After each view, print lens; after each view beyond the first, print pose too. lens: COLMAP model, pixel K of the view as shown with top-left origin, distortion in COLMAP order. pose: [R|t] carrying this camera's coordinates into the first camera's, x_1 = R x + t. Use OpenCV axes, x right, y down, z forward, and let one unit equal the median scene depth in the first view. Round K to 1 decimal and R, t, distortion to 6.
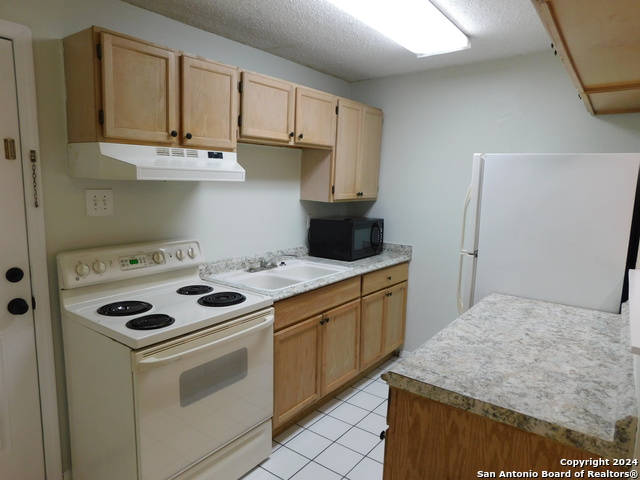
lens RADIAL K [[423.5, 0, 322.3], [0, 423.5, 237.4], [0, 0, 1]] dist [-0.067290, 0.048092]
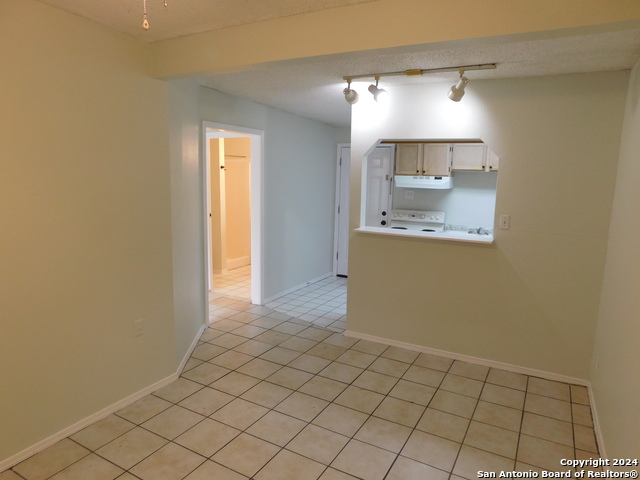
lens RADIAL K [[423.5, 0, 318.7], [0, 423.5, 237.7], [0, 0, 1]] dist [-0.067290, 0.048092]
pose [[0.132675, 0.124793, -0.983272, 2.173561], [-0.154679, 0.982494, 0.103823, 0.004324], [0.979016, 0.138317, 0.149656, -0.033492]]
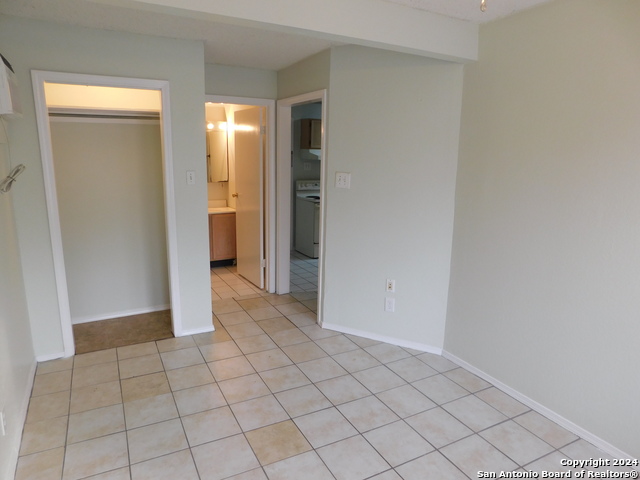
lens RADIAL K [[423.5, 0, 319.2], [0, 423.5, 240.8], [0, 0, 1]] dist [-0.067290, 0.048092]
pose [[0.911091, 0.086865, -0.402949, 0.867917], [-0.061308, 0.995227, 0.075923, 0.223582], [0.407620, -0.044469, 0.912068, -1.864001]]
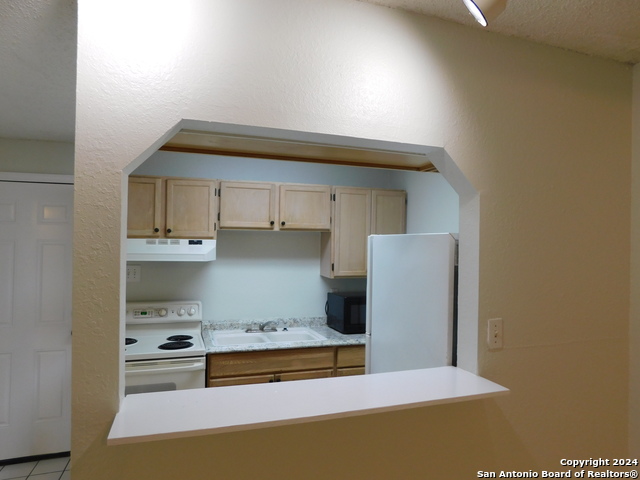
lens RADIAL K [[423.5, 0, 316.7], [0, 423.5, 240.7], [0, 0, 1]] dist [-0.067290, 0.048092]
pose [[0.815085, -0.021441, -0.578945, 0.890751], [-0.071417, 0.987974, -0.137137, -0.035894], [0.574923, 0.153125, 0.803751, 0.096868]]
